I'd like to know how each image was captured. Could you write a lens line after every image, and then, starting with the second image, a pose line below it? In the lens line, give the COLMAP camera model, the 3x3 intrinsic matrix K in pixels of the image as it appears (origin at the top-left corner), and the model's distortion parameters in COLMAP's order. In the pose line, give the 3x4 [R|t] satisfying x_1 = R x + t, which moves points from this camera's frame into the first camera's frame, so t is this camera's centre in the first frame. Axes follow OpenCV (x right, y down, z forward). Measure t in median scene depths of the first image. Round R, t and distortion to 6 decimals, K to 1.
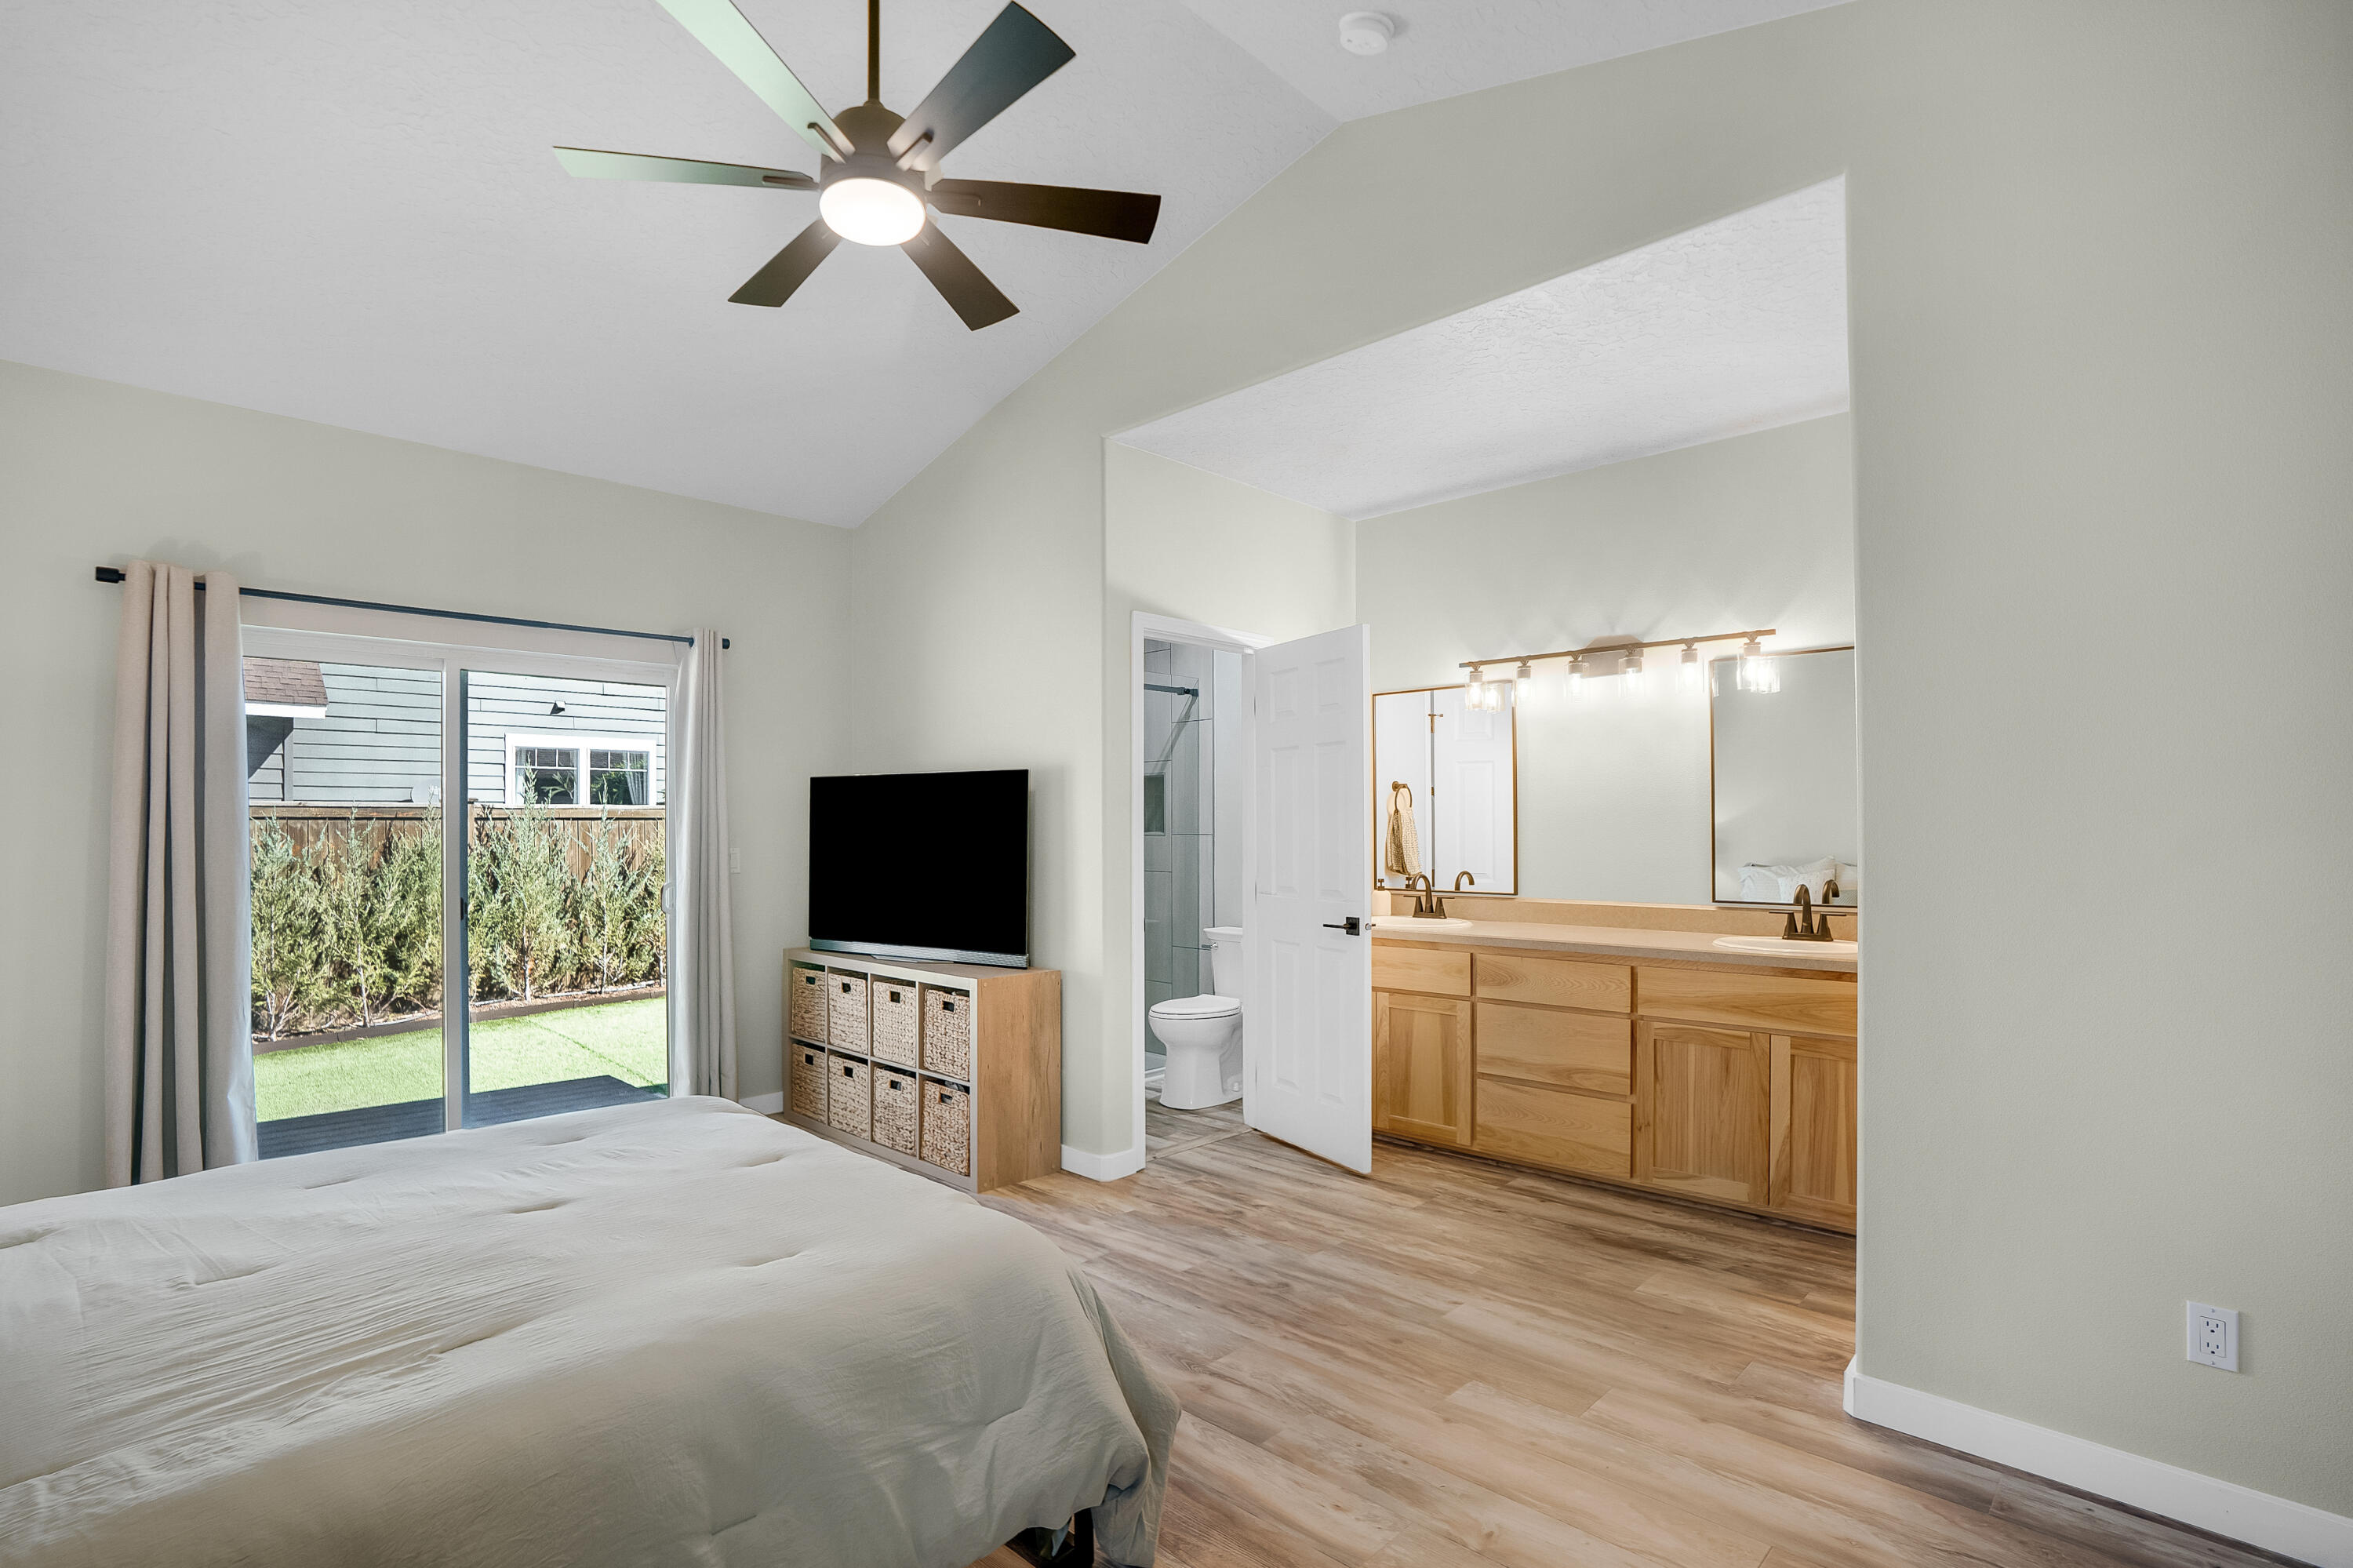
lens RADIAL K [[1107.5, 0, 1174.9], [0, 1107.5, 846.9], [0, 0, 1]] dist [-0.077498, 0.025874]
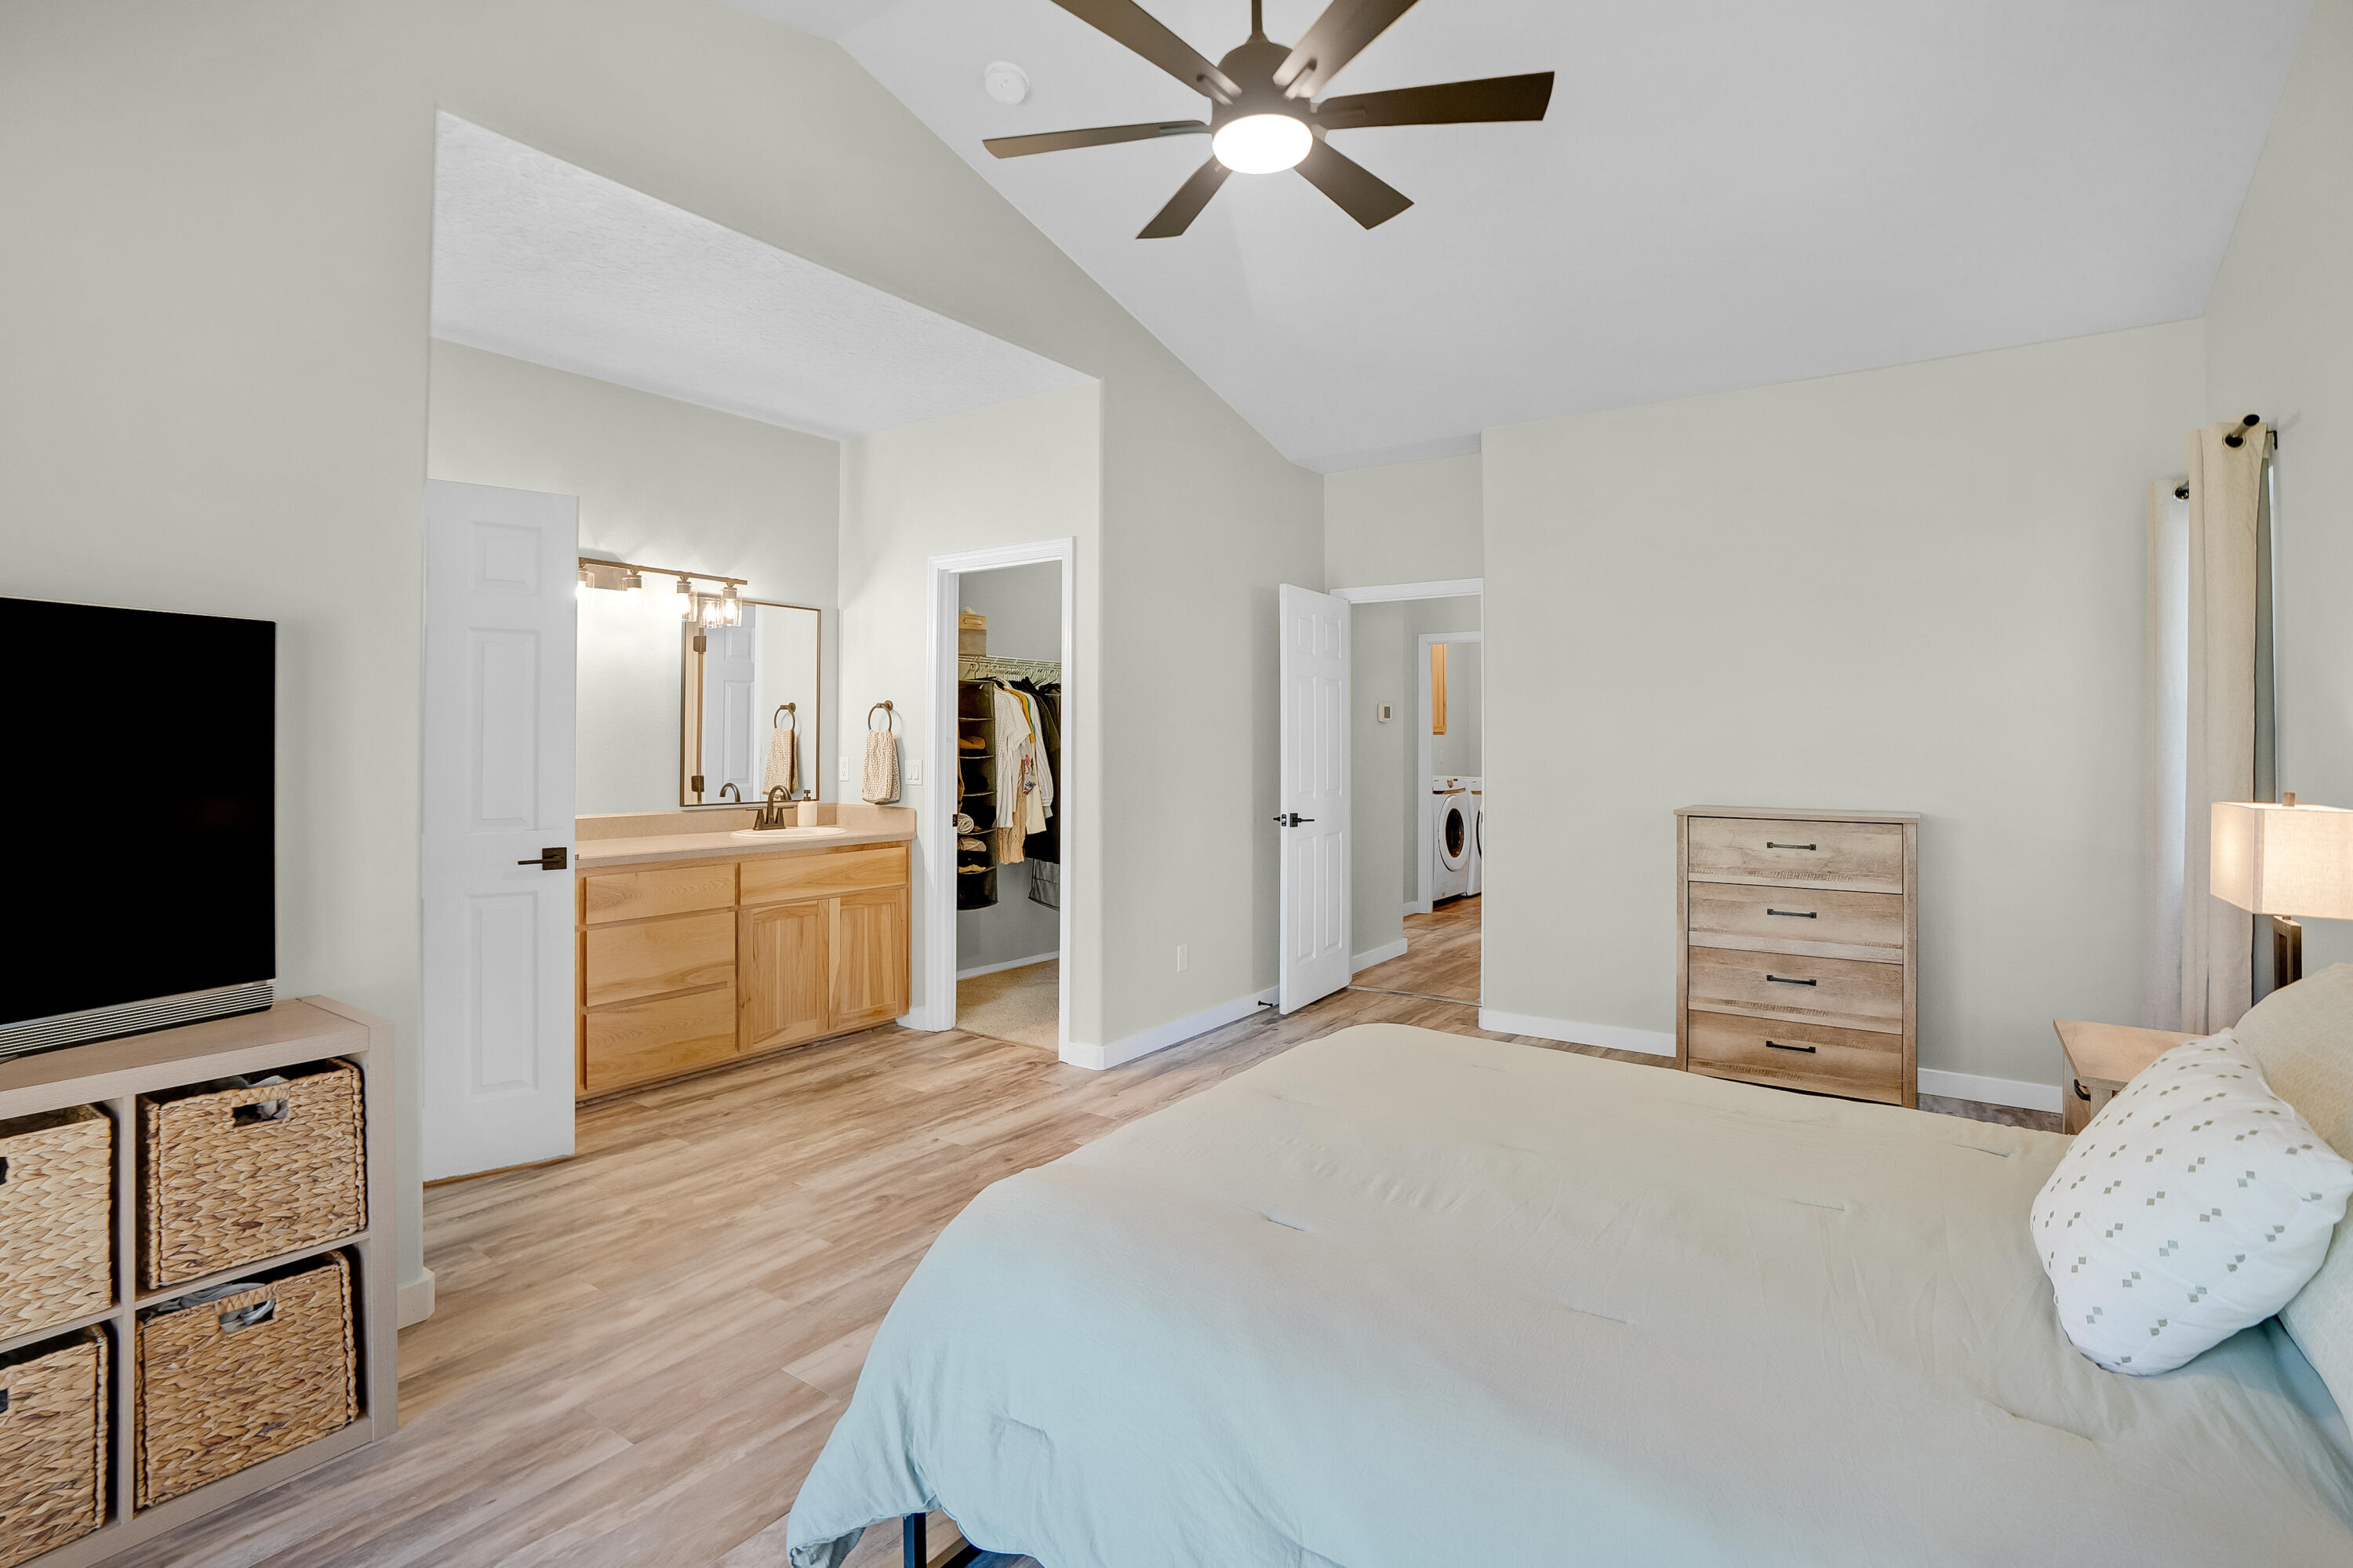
lens RADIAL K [[1054.2, 0, 1176.3], [0, 1054.2, 739.7], [0, 0, 1]] dist [-0.059083, 0.020435]
pose [[-0.131276, 0.006790, 0.991323, -0.715660], [0.012638, 0.999907, -0.005175, -0.007357], [-0.991265, 0.011849, -0.131349, 0.695462]]
